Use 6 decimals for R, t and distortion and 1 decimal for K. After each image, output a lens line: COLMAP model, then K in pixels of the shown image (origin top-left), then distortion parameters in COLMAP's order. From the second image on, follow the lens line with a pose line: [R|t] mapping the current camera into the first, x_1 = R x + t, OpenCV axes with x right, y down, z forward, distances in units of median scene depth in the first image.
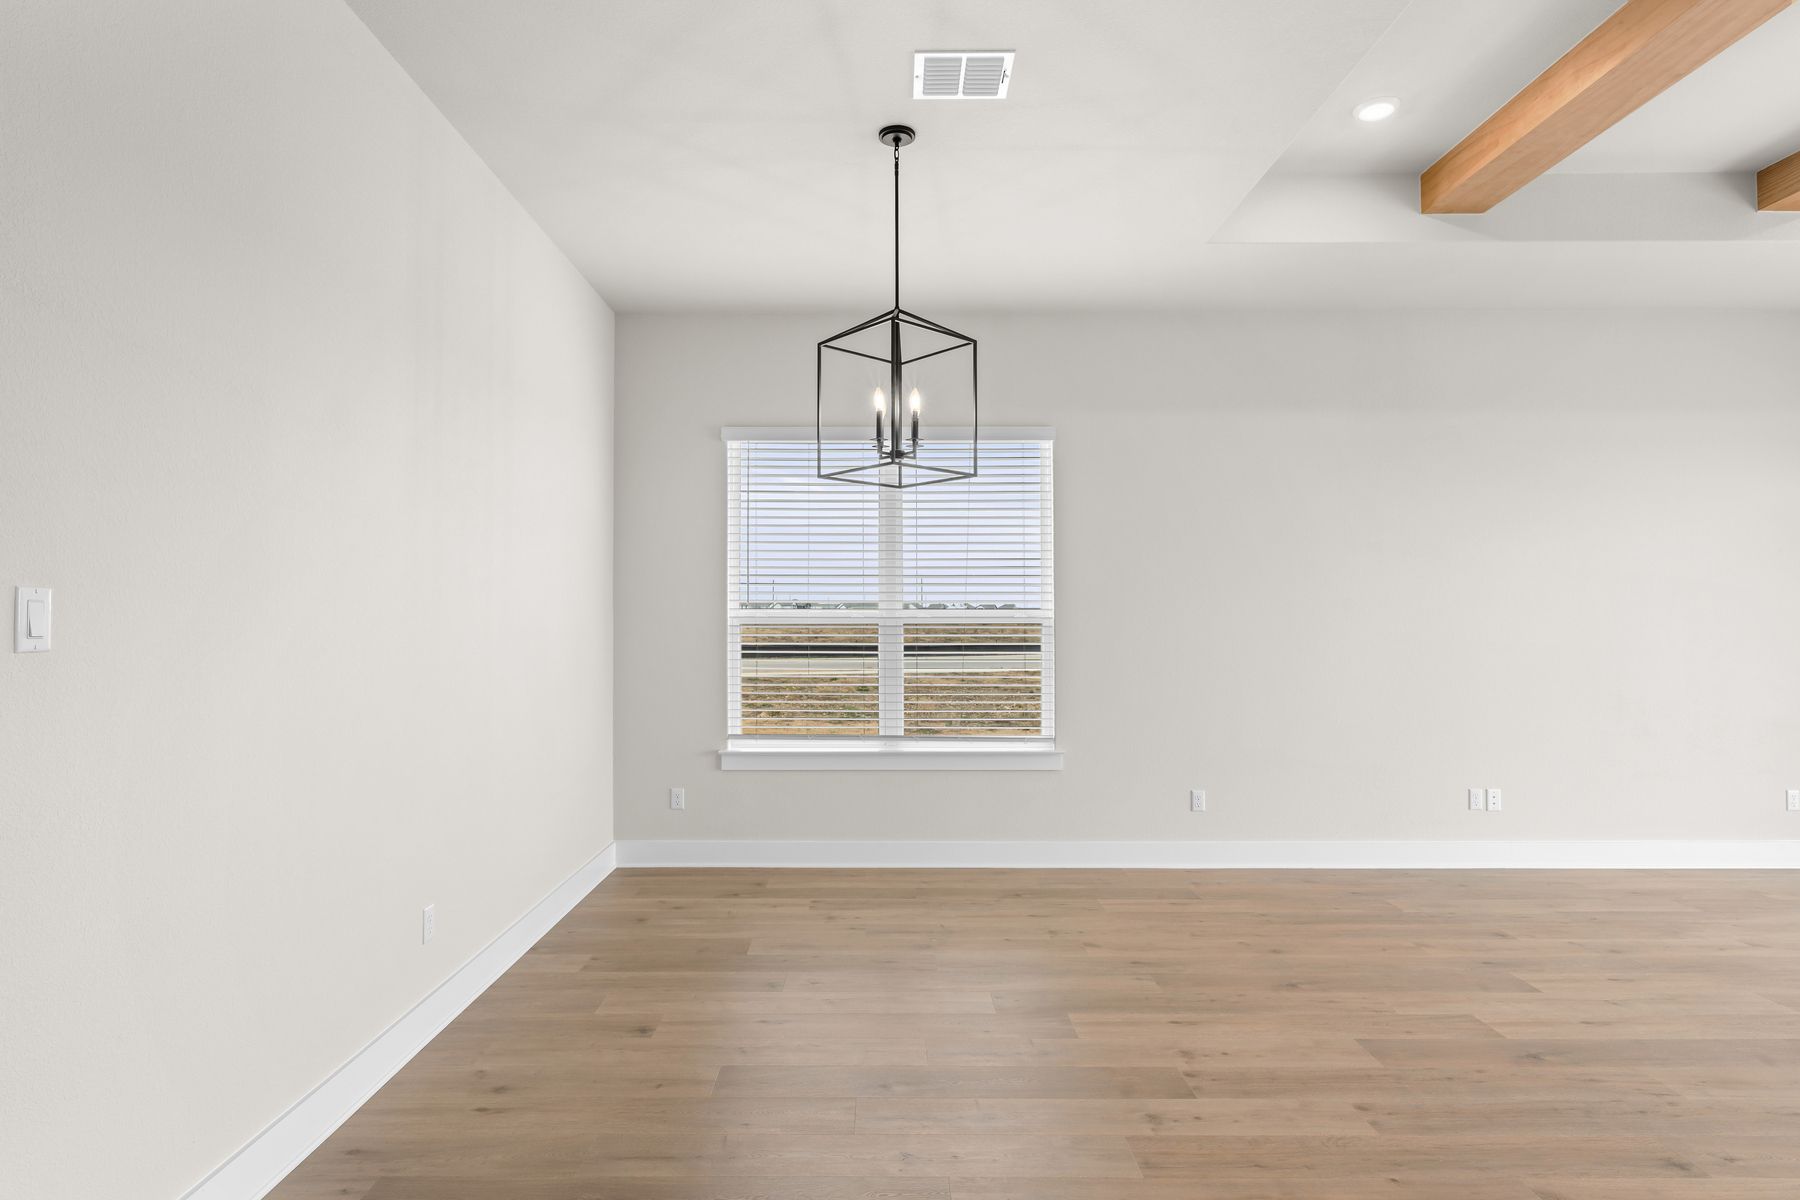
lens RADIAL K [[942.9, 0, 889.9], [0, 942.9, 599.4], [0, 0, 1]] dist [0.000016, -0.000872]
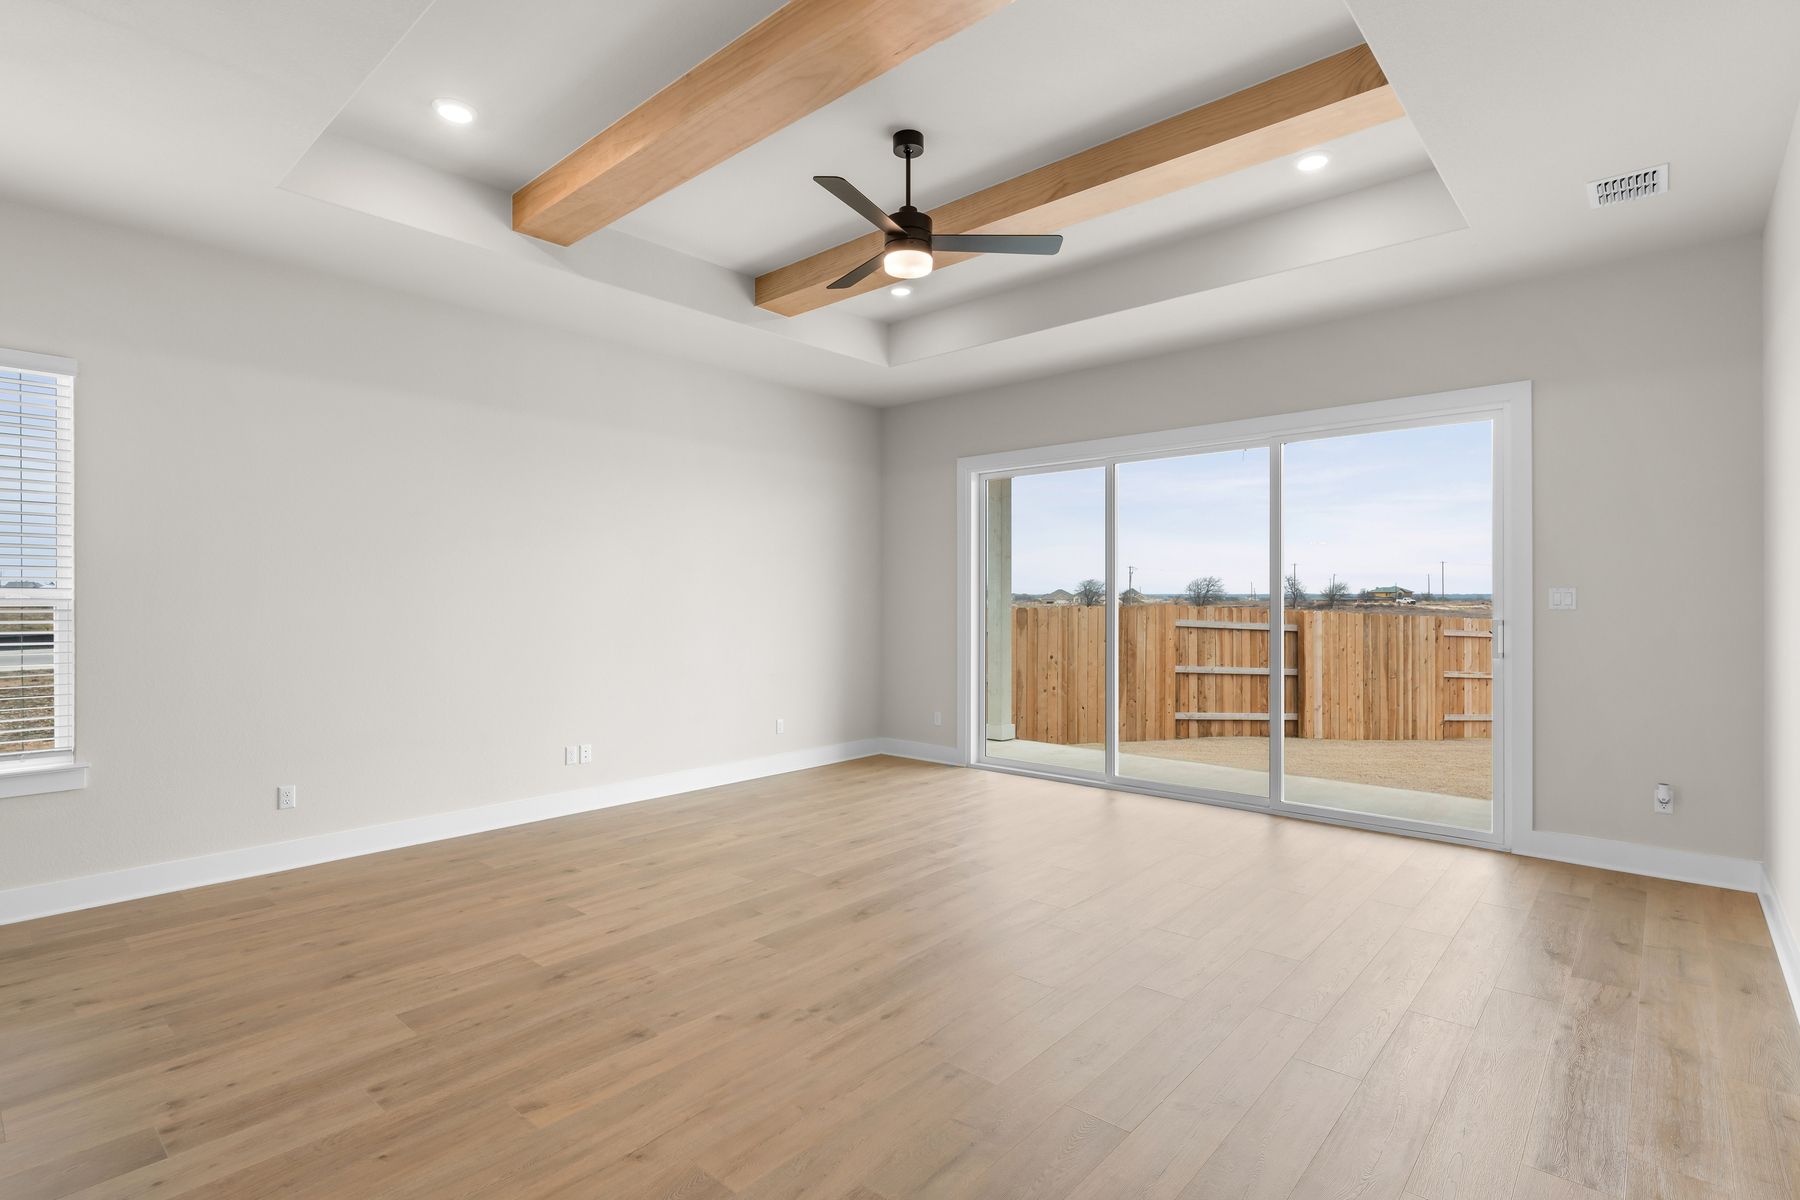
lens RADIAL K [[860.1, 0, 899.9], [0, 860.1, 602.6], [0, 0, 1]] dist [-0.002011, -0.000305]
pose [[0.662568, -0.001684, 0.749000, 0.126448], [-0.015467, 0.999753, 0.015929, -0.000261], [-0.748842, -0.022139, 0.662378, -0.006473]]
